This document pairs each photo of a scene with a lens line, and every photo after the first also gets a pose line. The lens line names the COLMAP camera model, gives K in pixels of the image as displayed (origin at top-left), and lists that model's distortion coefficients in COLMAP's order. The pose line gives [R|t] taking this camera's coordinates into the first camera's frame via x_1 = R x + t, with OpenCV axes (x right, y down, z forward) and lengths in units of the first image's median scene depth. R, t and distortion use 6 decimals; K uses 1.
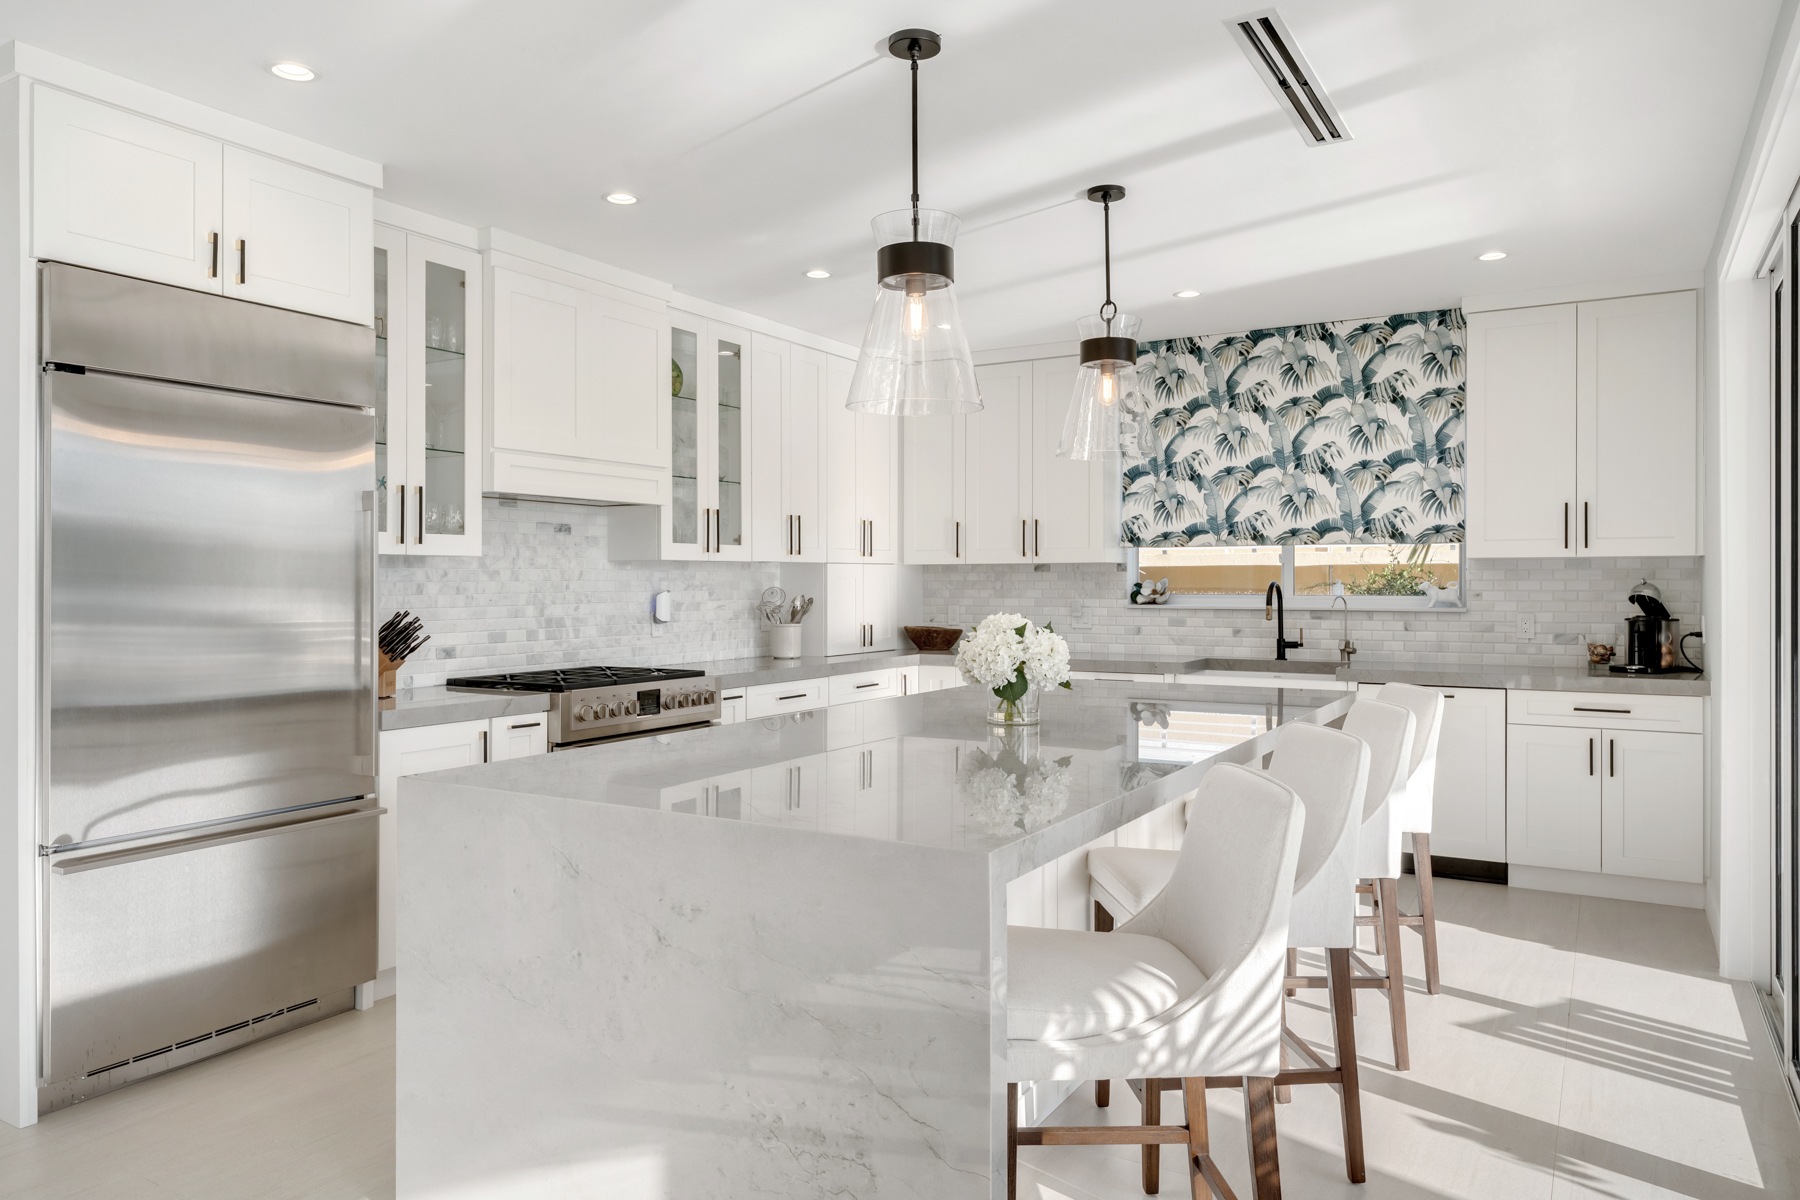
lens RADIAL K [[1200.8, 0, 893.8], [0, 1200.8, 582.2], [0, 0, 1]] dist [0.010037, -0.009121]
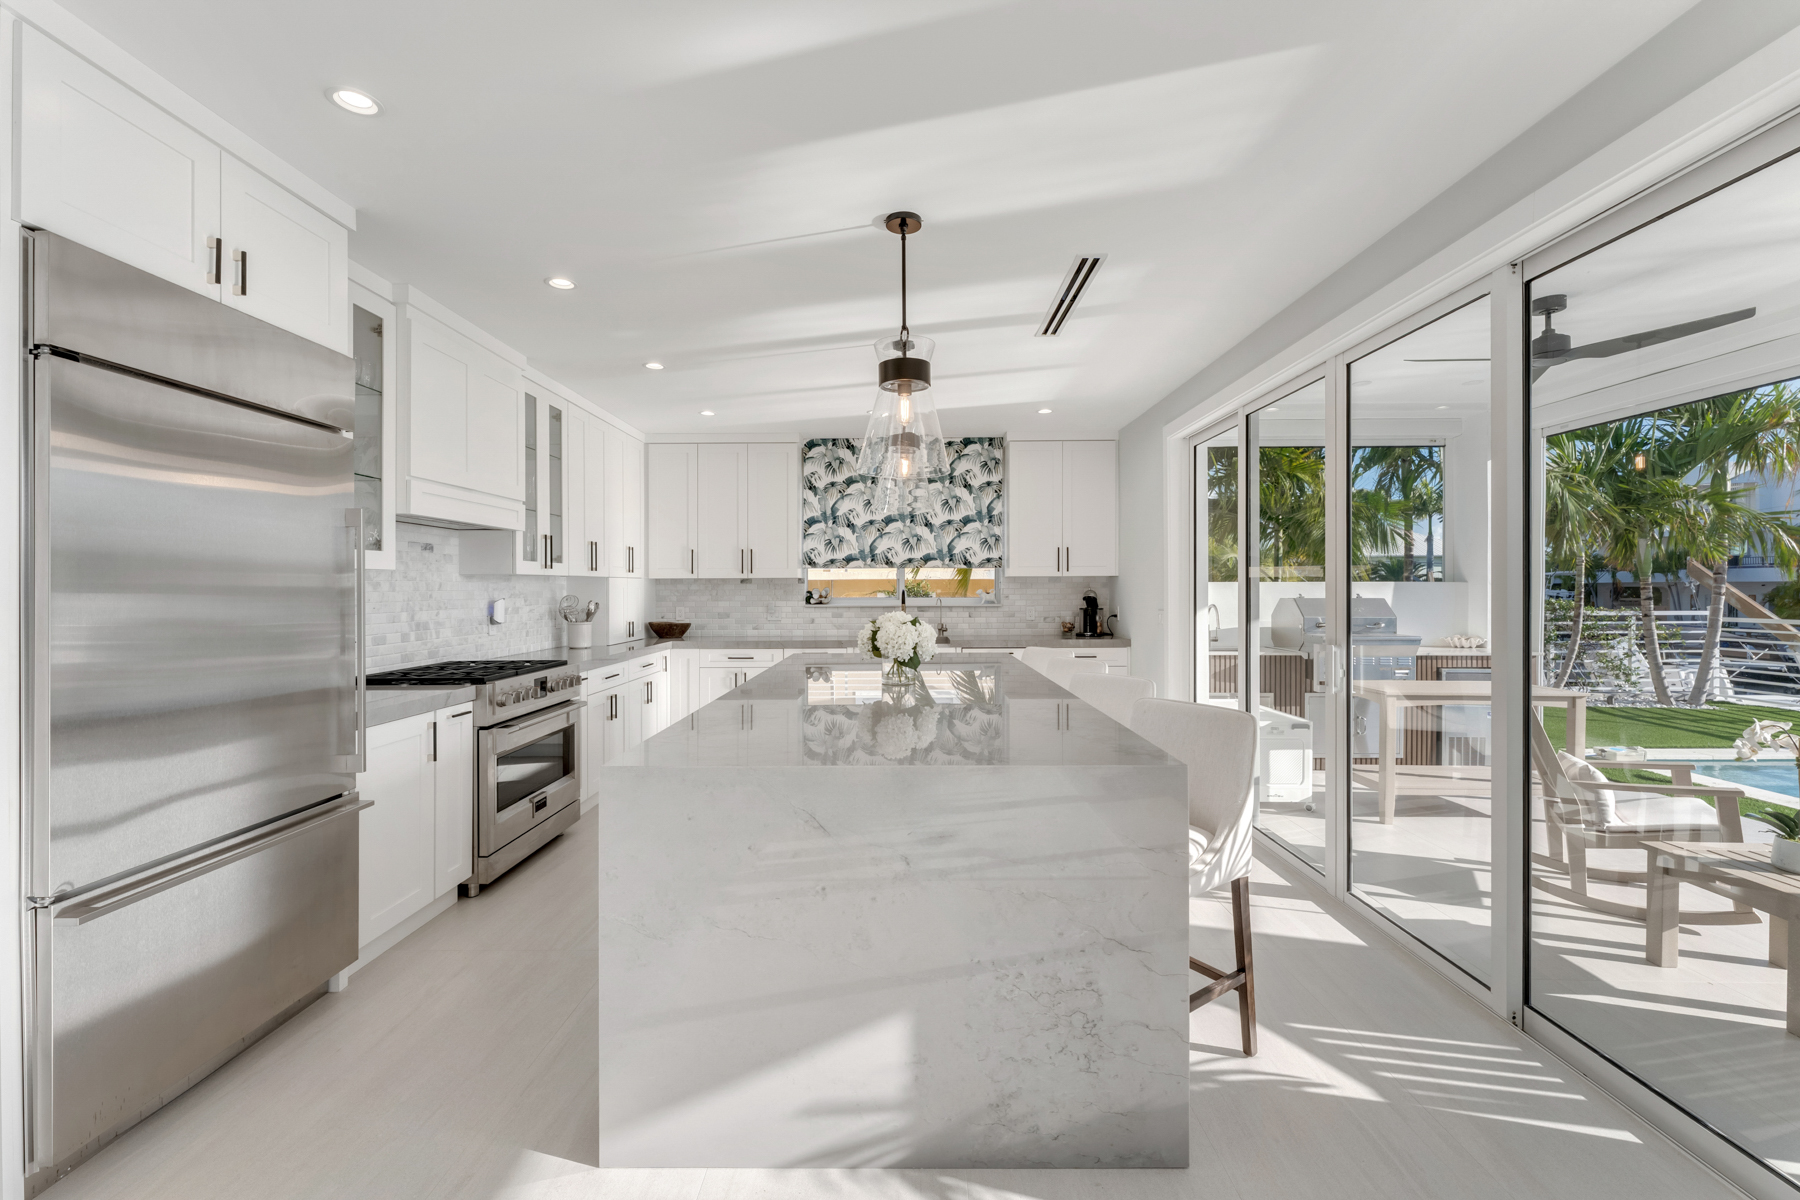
lens RADIAL K [[748.7, 0, 904.5], [0, 748.7, 588.0], [0, 0, 1]] dist [0.000224, -0.001548]
pose [[0.861593, -0.002289, 0.507594, -0.239574], [0.003892, 0.999990, -0.002097, -0.000837], [-0.507584, 0.003782, 0.861594, 0.116364]]
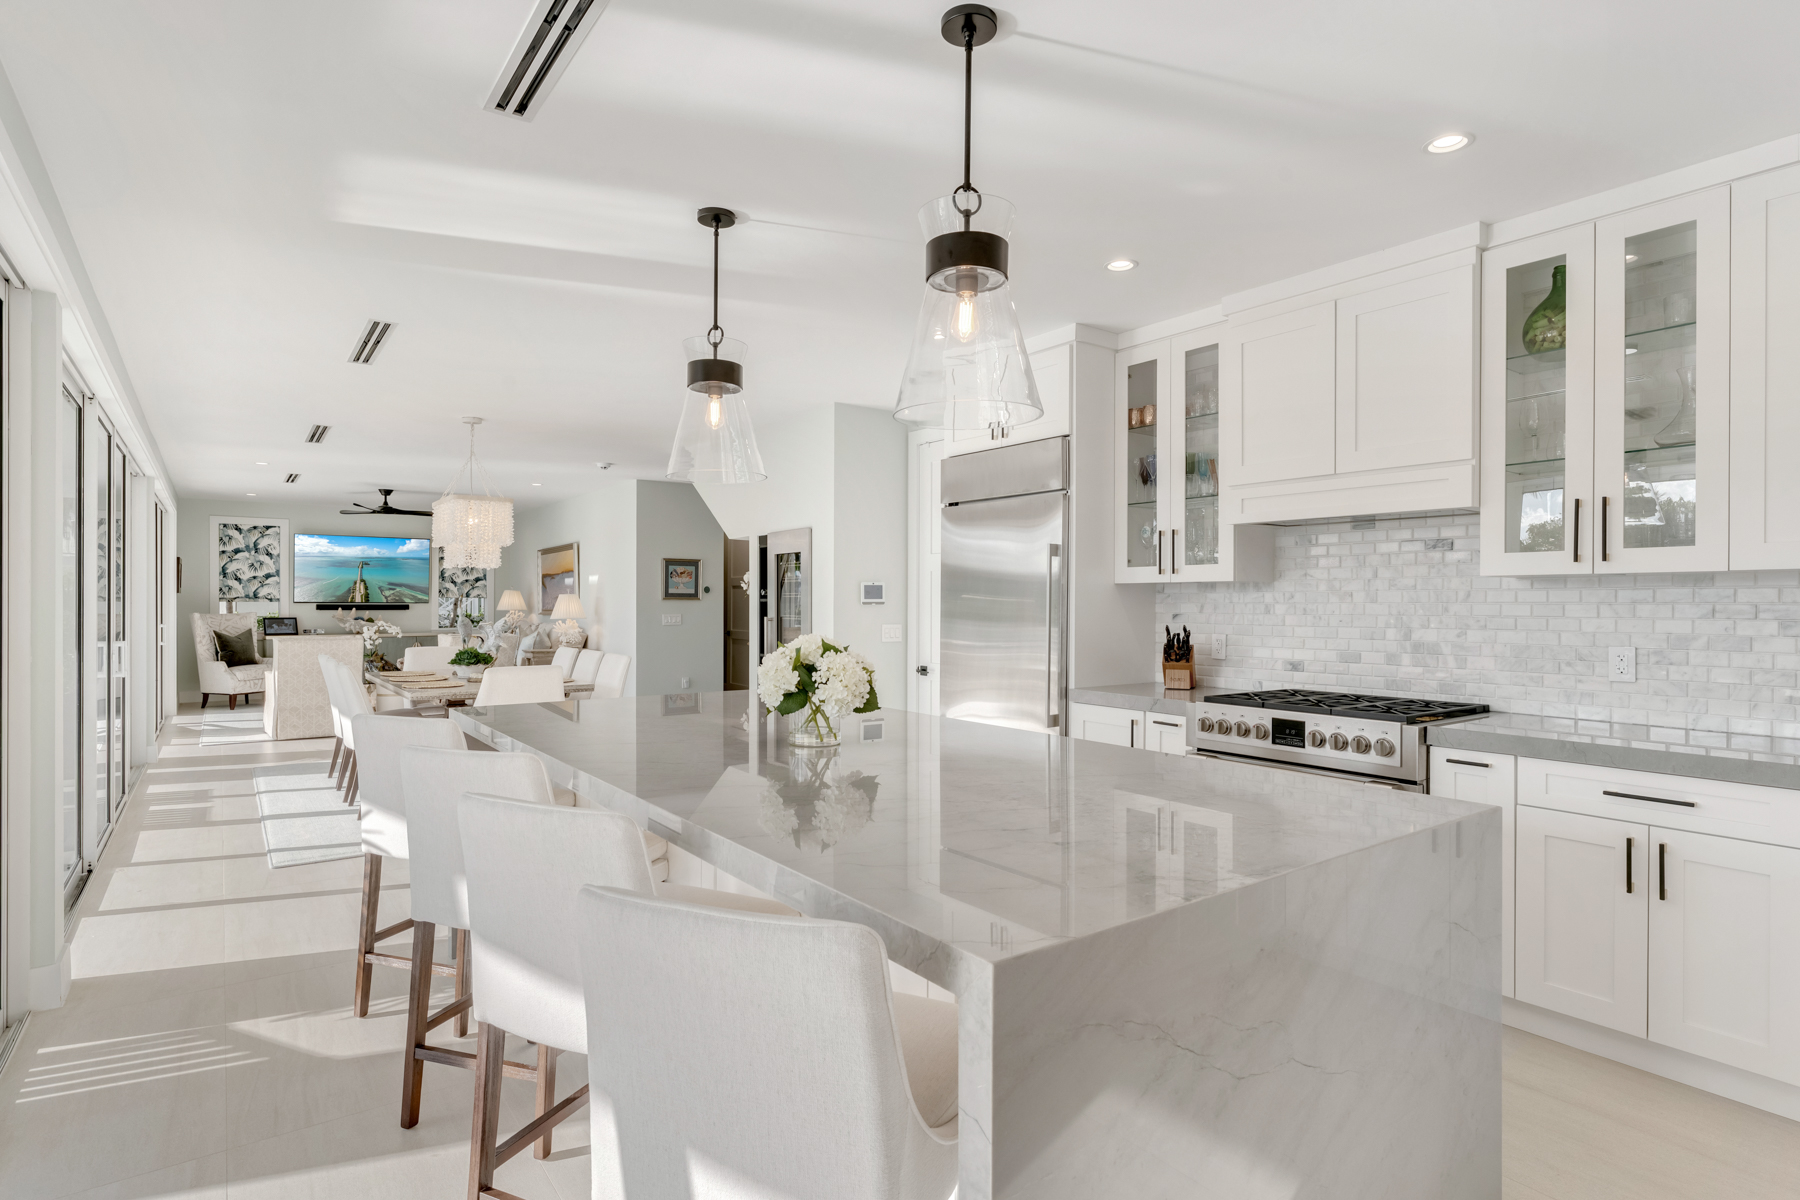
lens RADIAL K [[919.3, 0, 905.8], [0, 919.3, 600.5], [0, 0, 1]] dist [0.005938, 0.002165]
pose [[-0.388801, -0.000594, -0.921321, 0.502400], [-0.002132, 0.999998, 0.000255, -0.002175], [0.921319, 0.002063, -0.388802, 0.881572]]
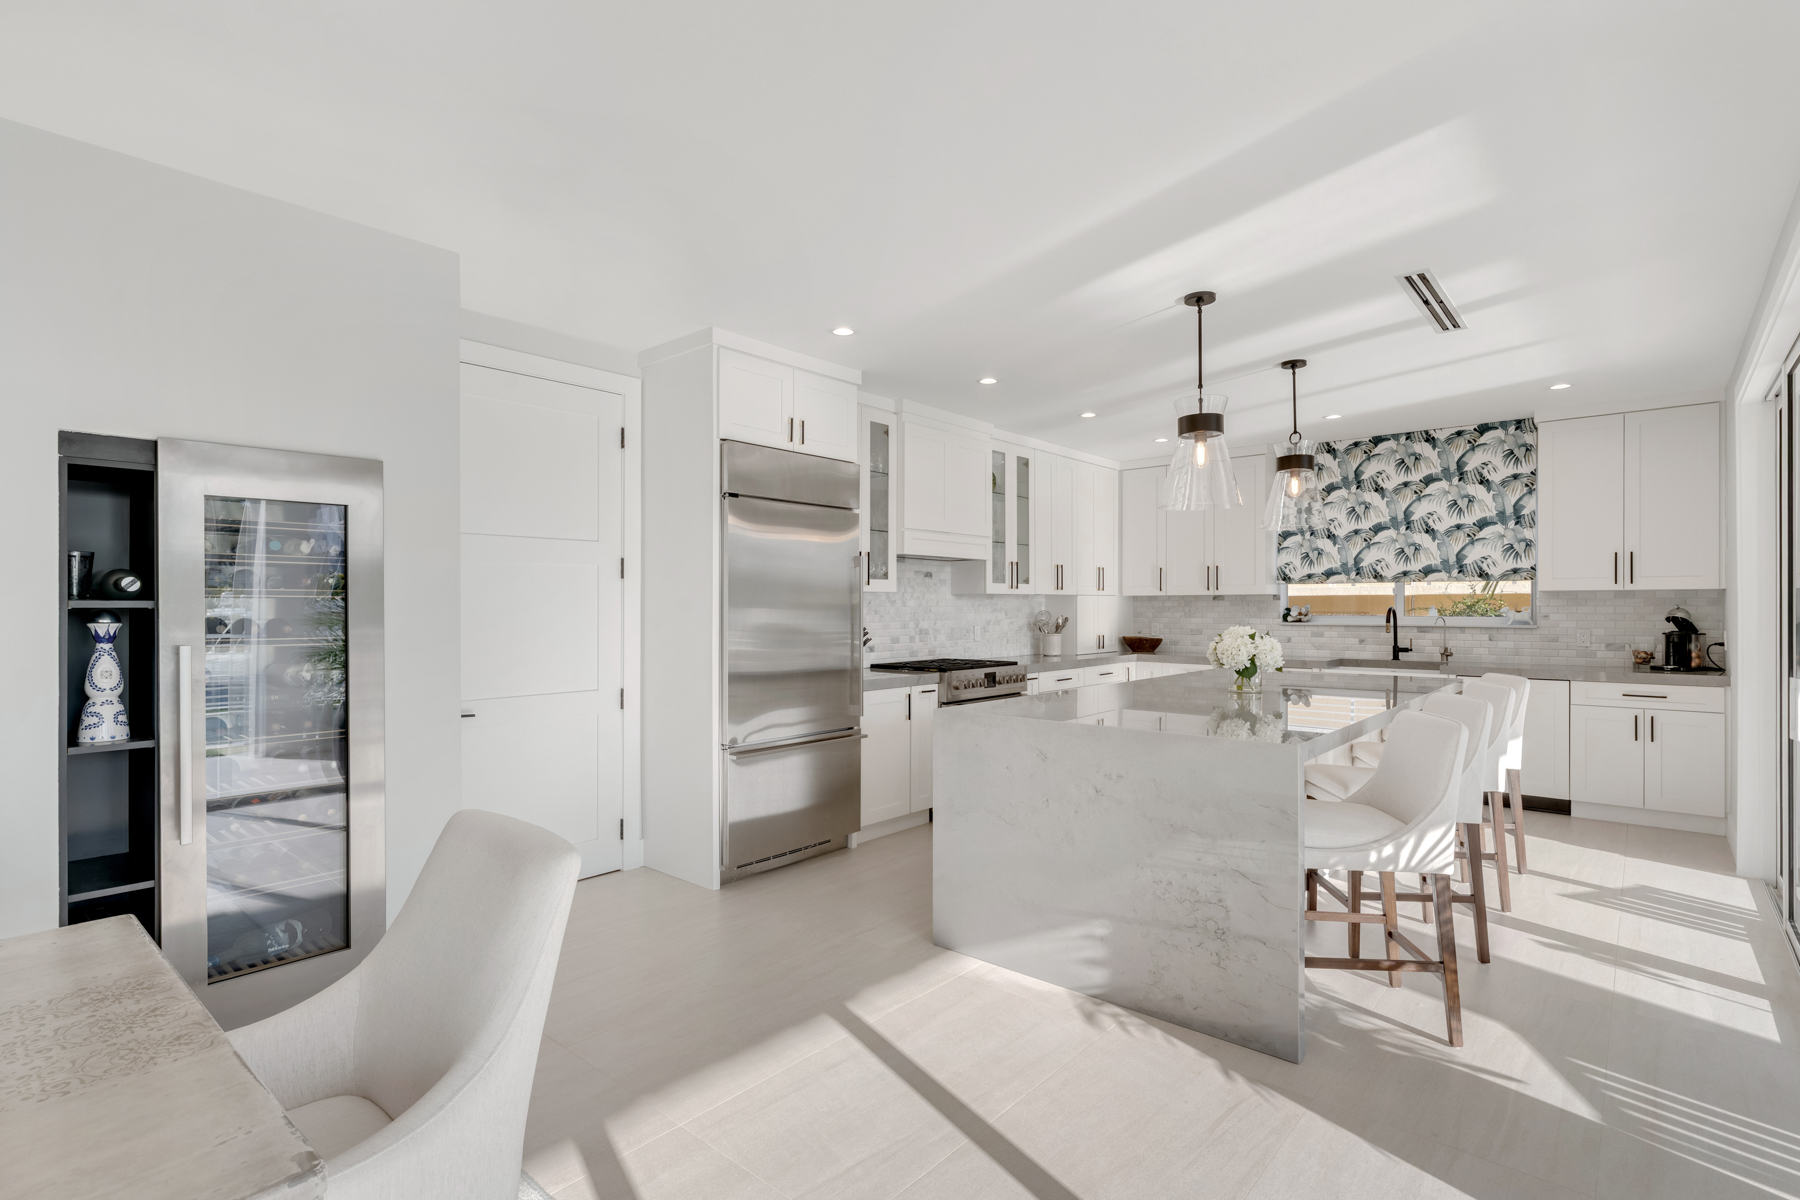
lens RADIAL K [[857.8, 0, 897.4], [0, 857.8, 605.9], [0, 0, 1]] dist [-0.002668, 0.000403]
pose [[0.983742, -0.000263, -0.179587, -0.103071], [-0.000085, 0.999998, -0.001927, 0.000364], [0.179588, 0.001911, 0.983740, -0.162331]]
